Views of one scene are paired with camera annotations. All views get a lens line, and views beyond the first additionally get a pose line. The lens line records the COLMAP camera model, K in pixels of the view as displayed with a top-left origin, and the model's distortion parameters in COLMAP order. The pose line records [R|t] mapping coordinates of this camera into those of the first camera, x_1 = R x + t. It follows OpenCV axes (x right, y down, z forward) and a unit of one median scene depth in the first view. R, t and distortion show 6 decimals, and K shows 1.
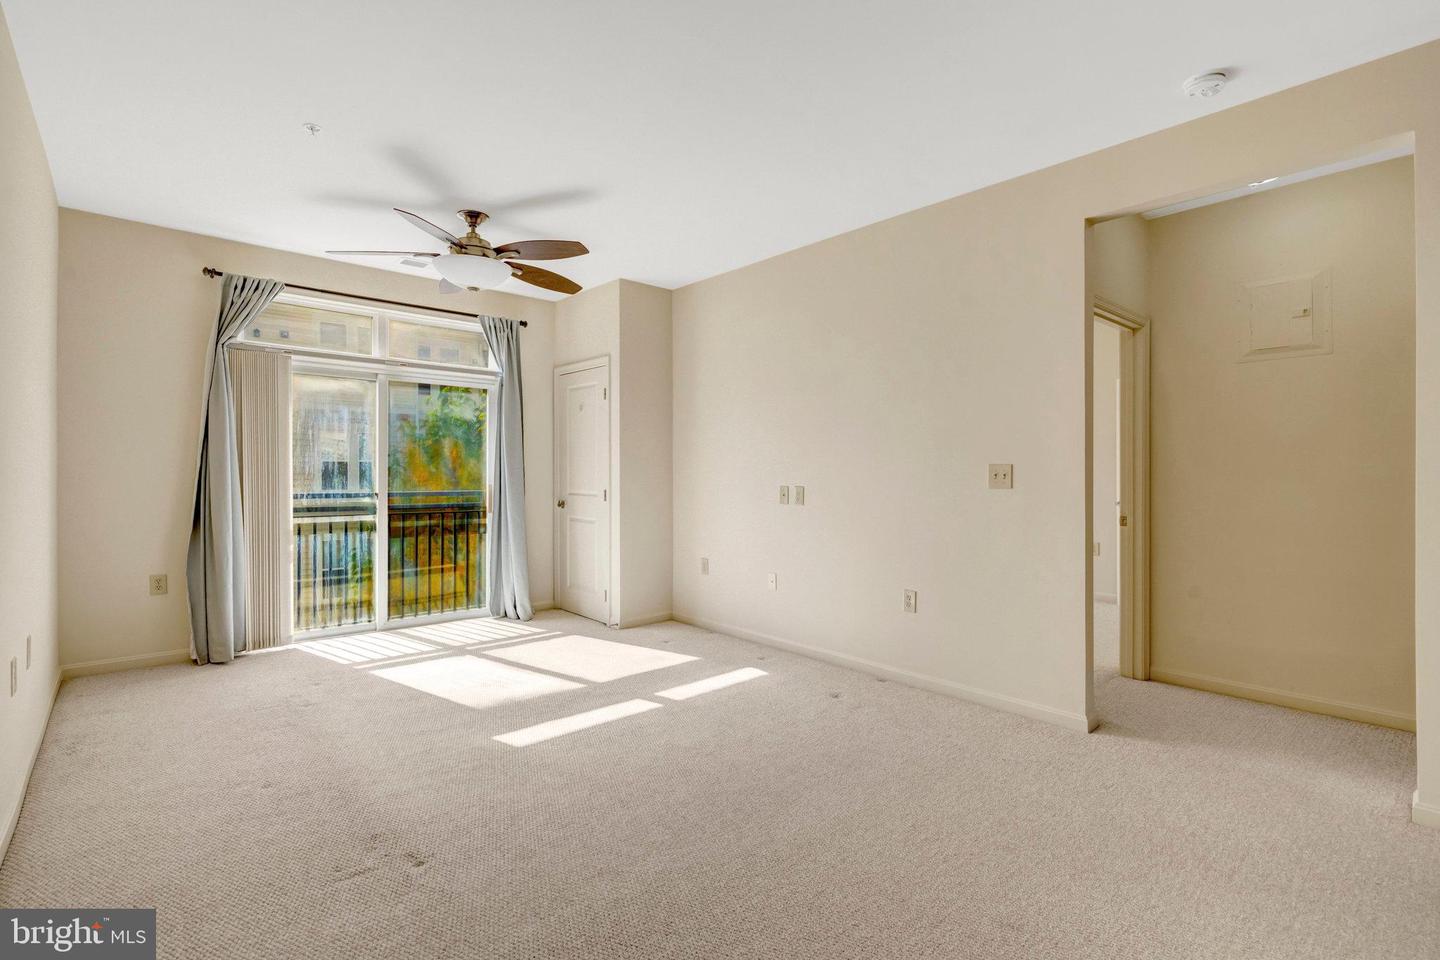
lens RADIAL K [[664.3, 0, 718.3], [0, 664.3, 471.9], [0, 0, 1]] dist [-0.002032, -0.000012]
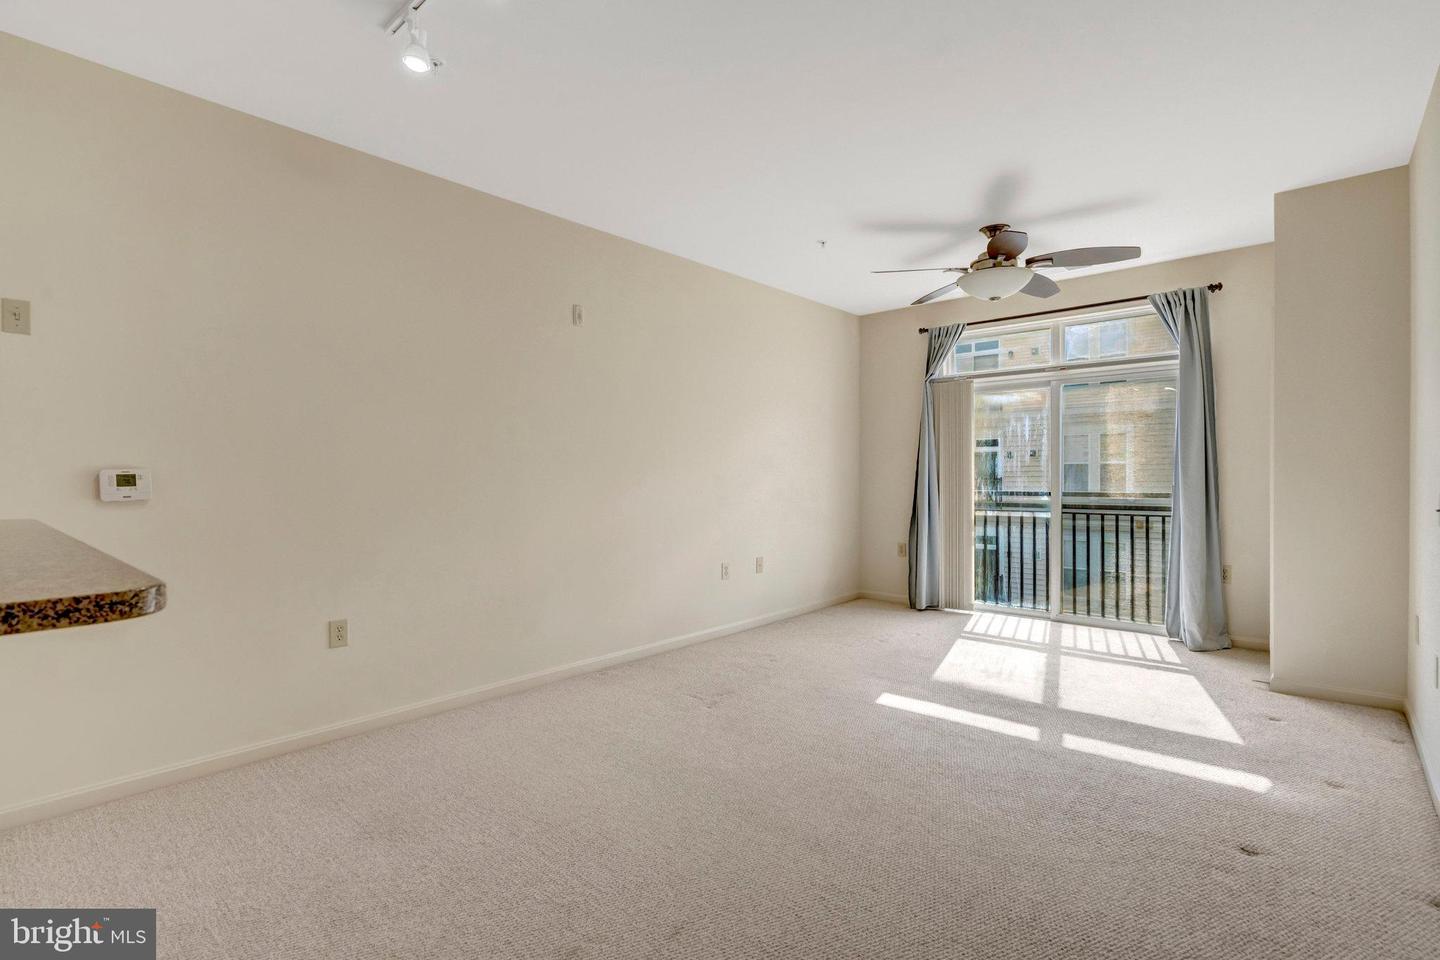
lens RADIAL K [[681.2, 0, 720.0], [0, 681.2, 480.0], [0, 0, 1]] dist [-0.000022, 0.000213]
pose [[0.118897, 0.001321, -0.992906, 0.574281], [0.007652, 0.999968, 0.002247, 0.006702], [0.992877, -0.007865, 0.118883, 0.378309]]
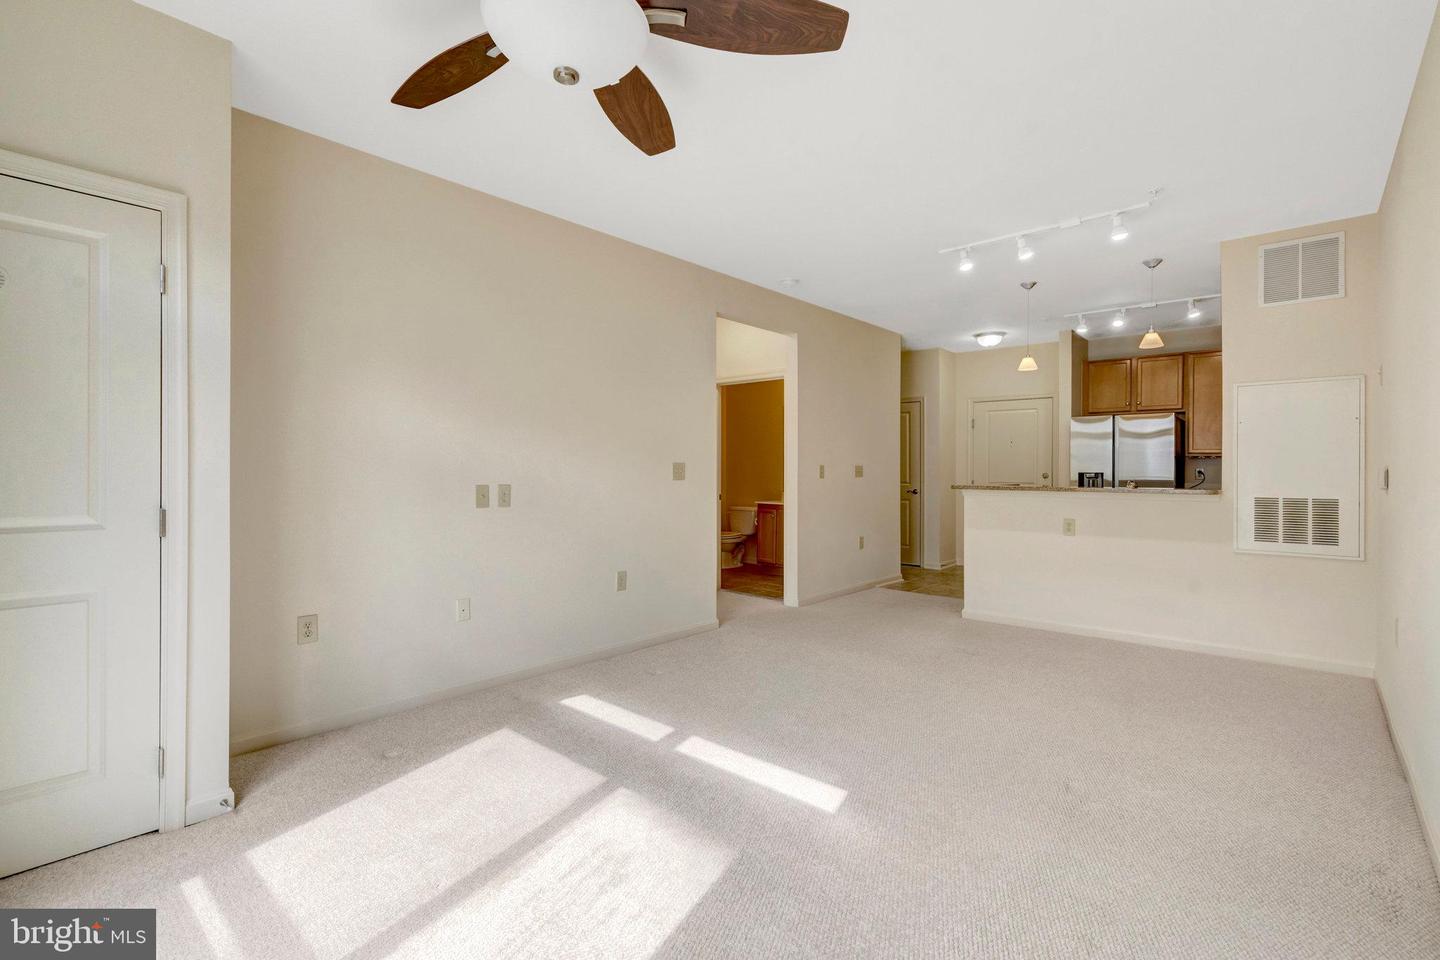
lens RADIAL K [[664.3, 0, 718.3], [0, 664.3, 471.9], [0, 0, 1]] dist [-0.002032, -0.000012]
pose [[-0.121929, -0.007474, 0.992511, -0.732582], [-0.003685, 0.999968, 0.007078, -0.001858], [-0.992532, -0.002794, -0.121953, 0.826276]]
